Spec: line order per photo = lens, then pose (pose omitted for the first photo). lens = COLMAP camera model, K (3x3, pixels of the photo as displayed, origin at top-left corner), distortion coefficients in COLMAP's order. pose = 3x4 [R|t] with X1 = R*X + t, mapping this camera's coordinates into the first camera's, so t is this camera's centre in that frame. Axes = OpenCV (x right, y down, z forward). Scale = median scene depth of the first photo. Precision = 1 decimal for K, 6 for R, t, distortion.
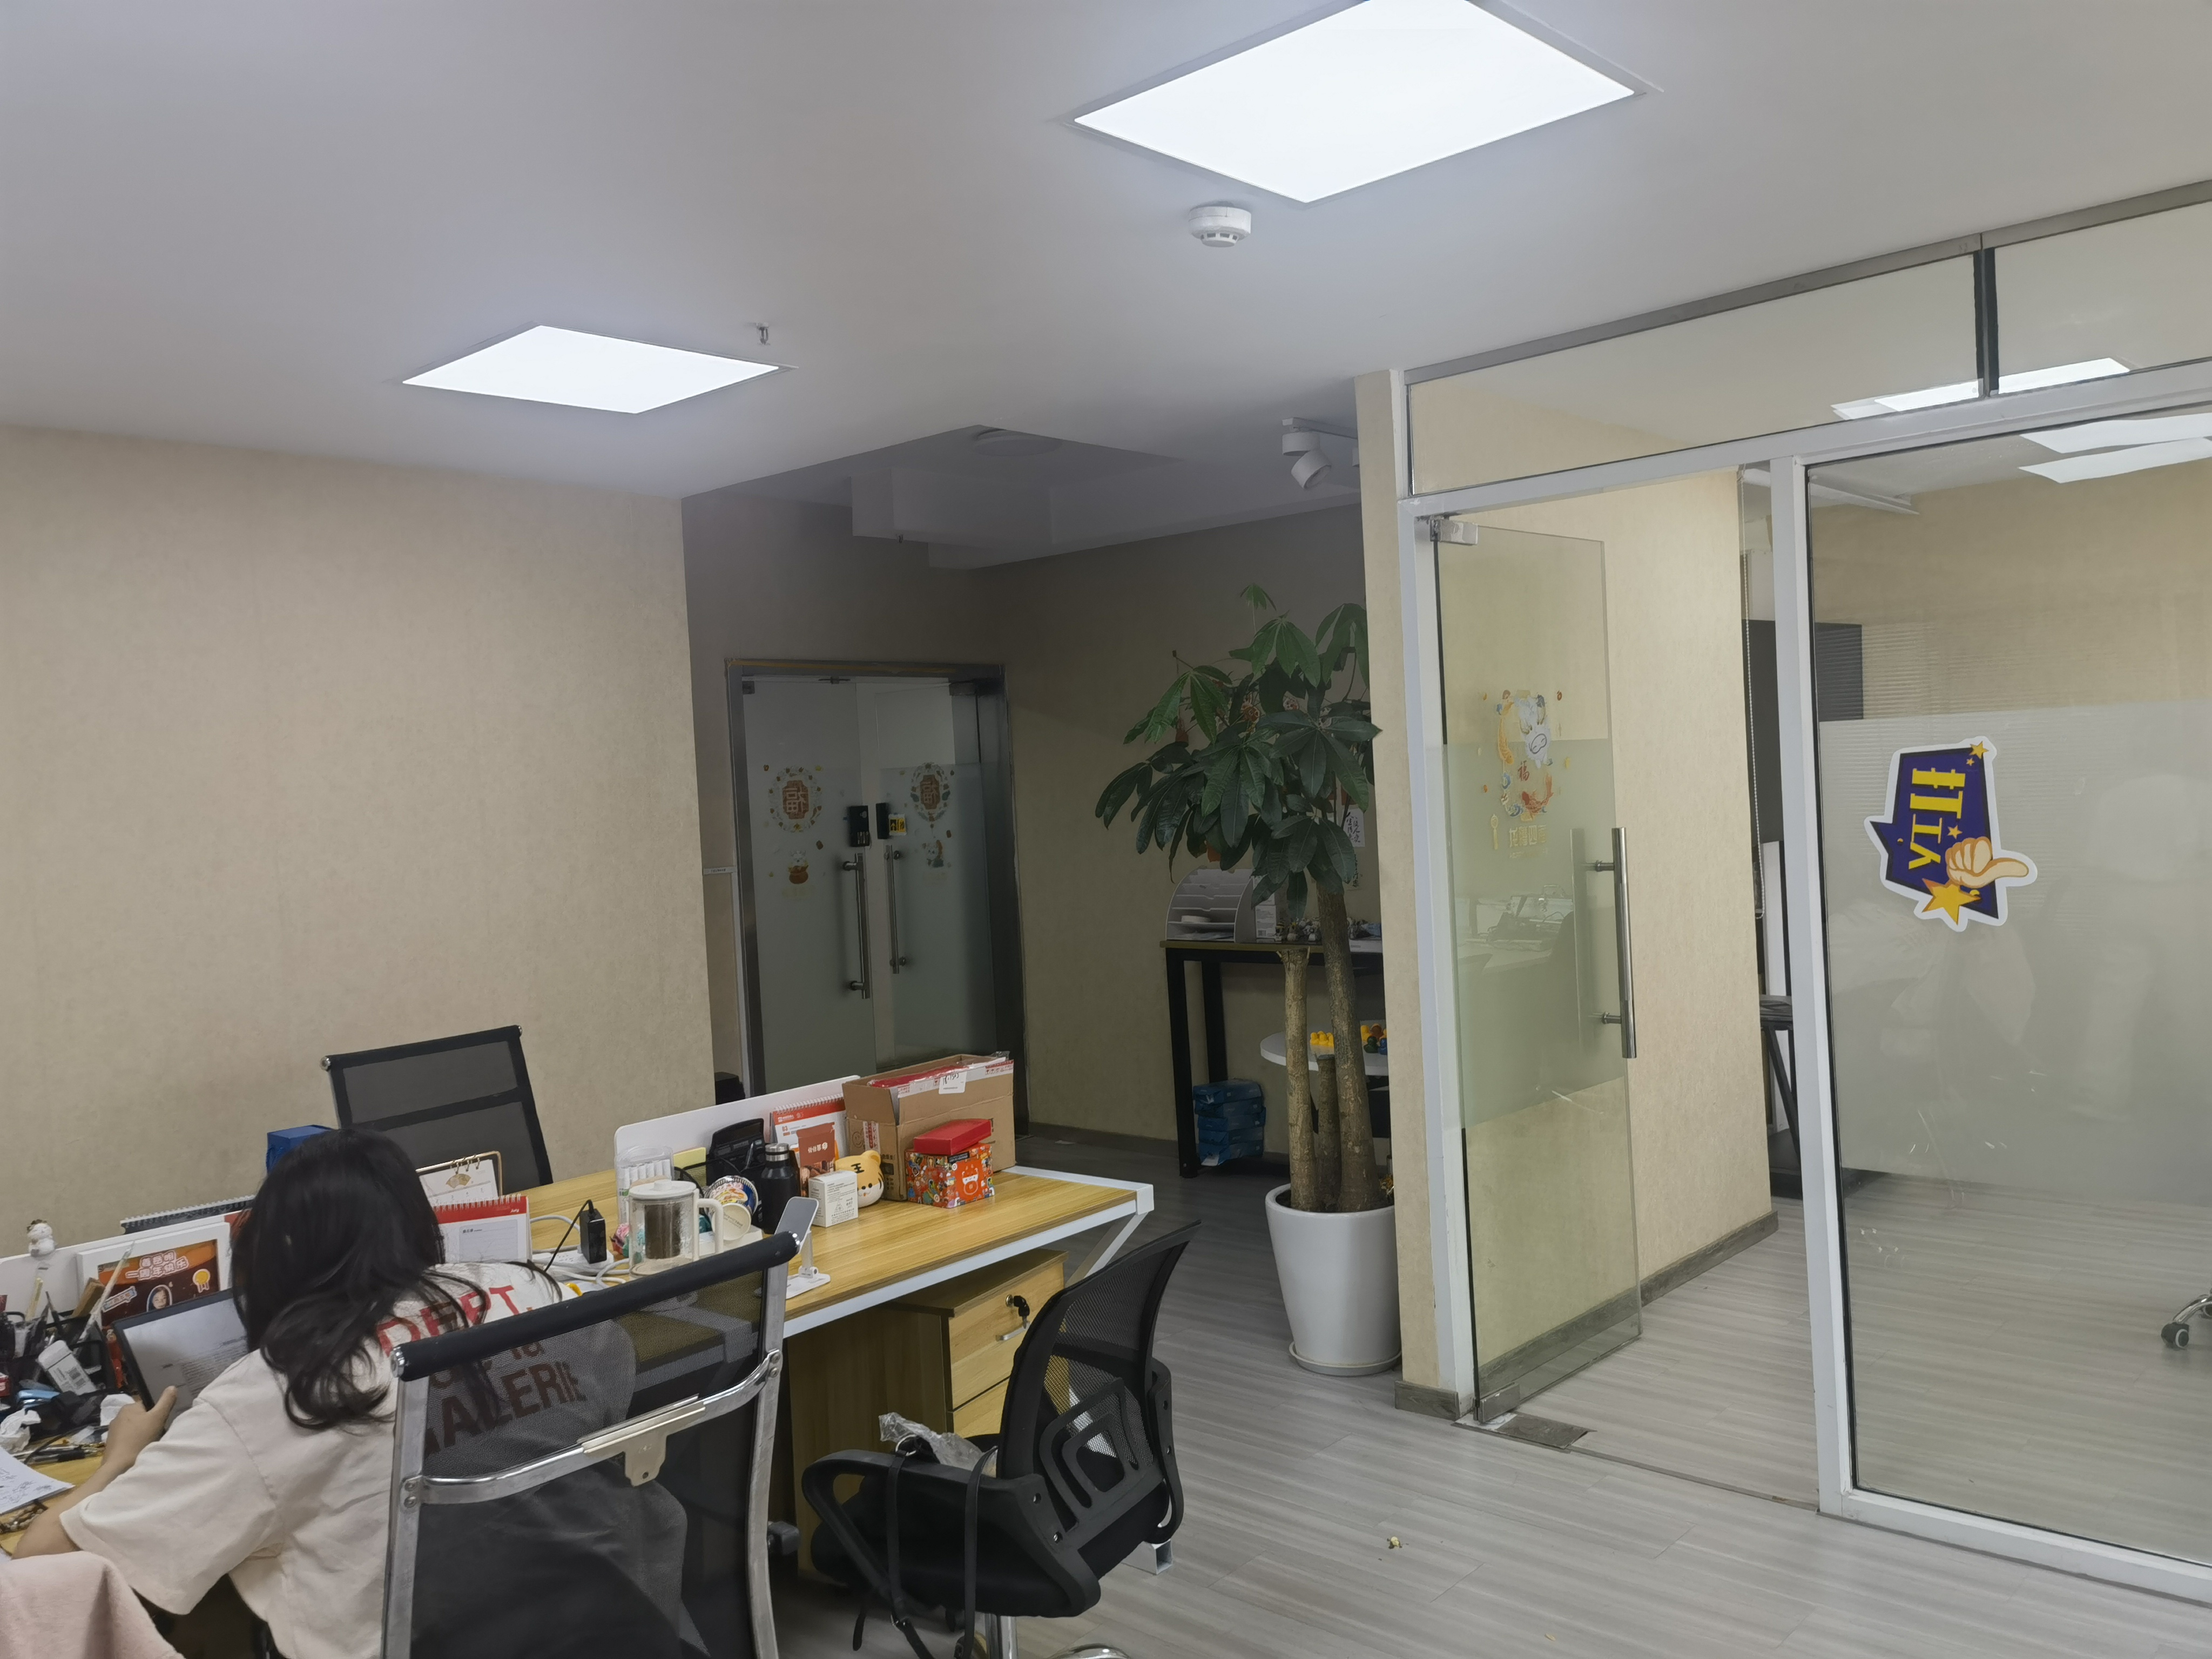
lens RADIAL K [[1710.4, 0, 1106.0], [0, 1710.4, 829.5], [0, 0, 1]] dist [0.163230, -0.205203]
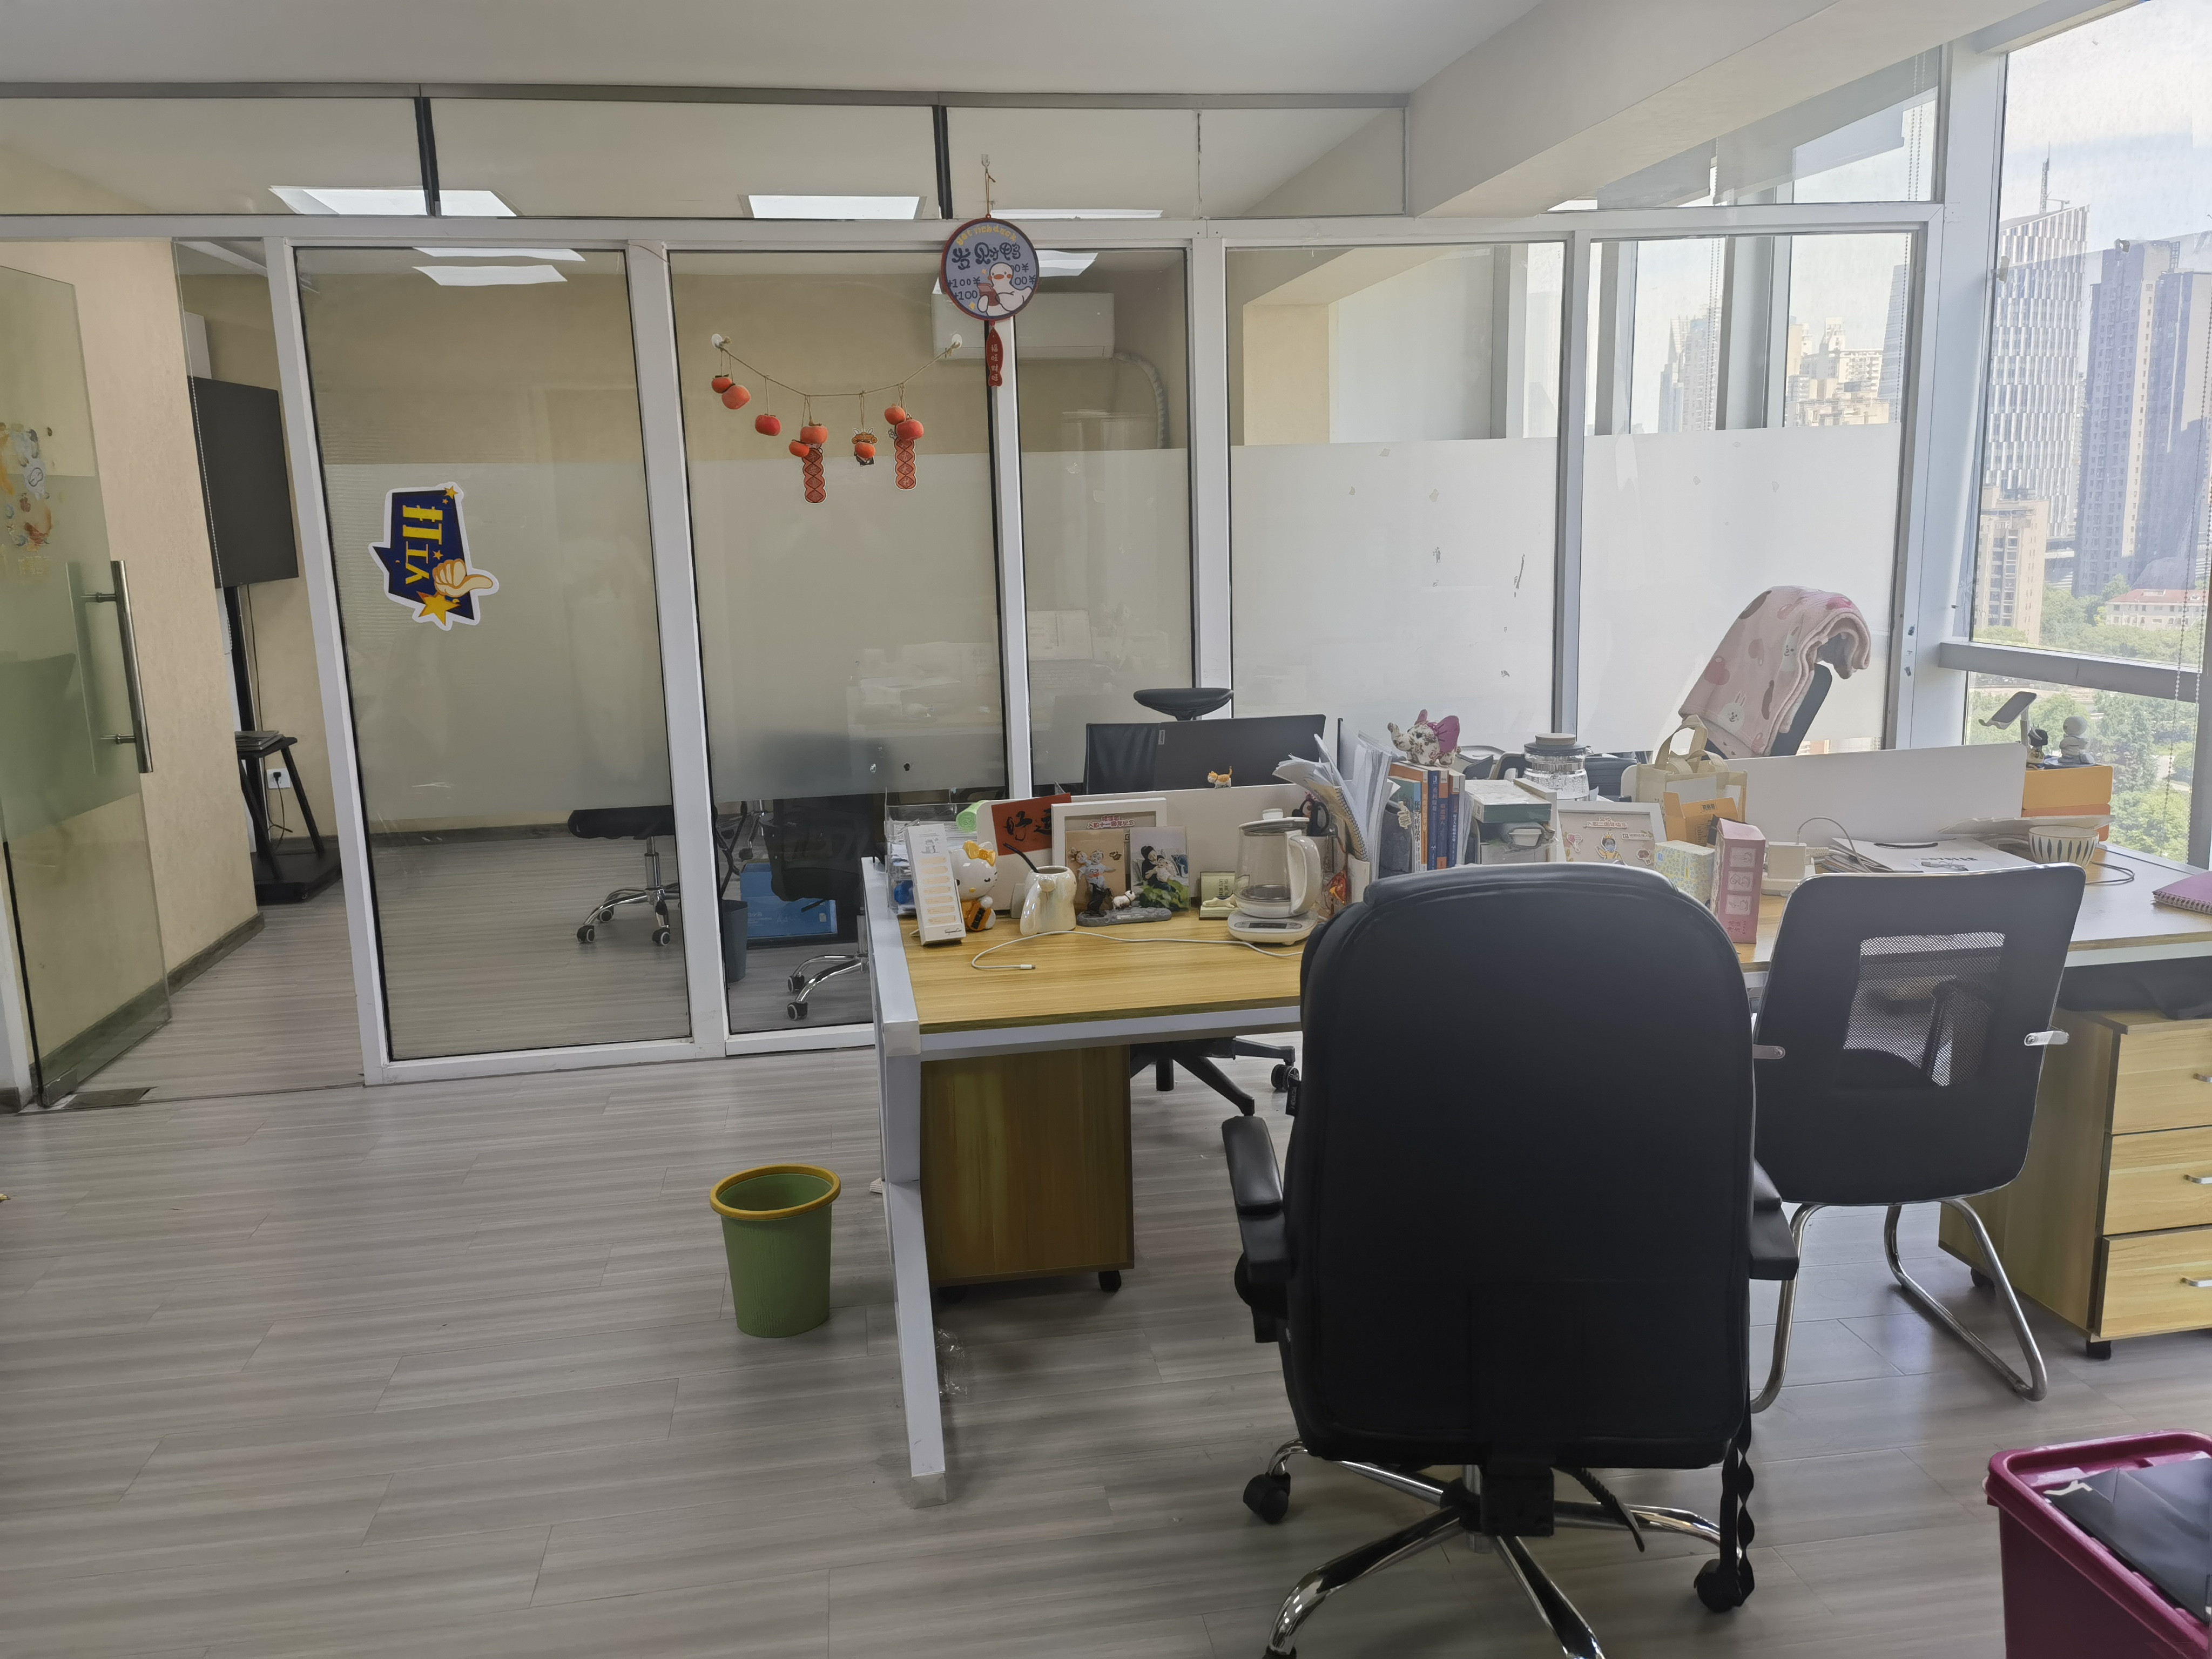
lens RADIAL K [[1710.4, 0, 1106.0], [0, 1710.4, 829.5], [0, 0, 1]] dist [0.163230, -0.205203]
pose [[0.635734, -0.111470, 0.763817, -0.215348], [0.017777, 0.991370, 0.129883, 0.041942], [-0.771704, -0.068992, 0.632229, -0.226171]]
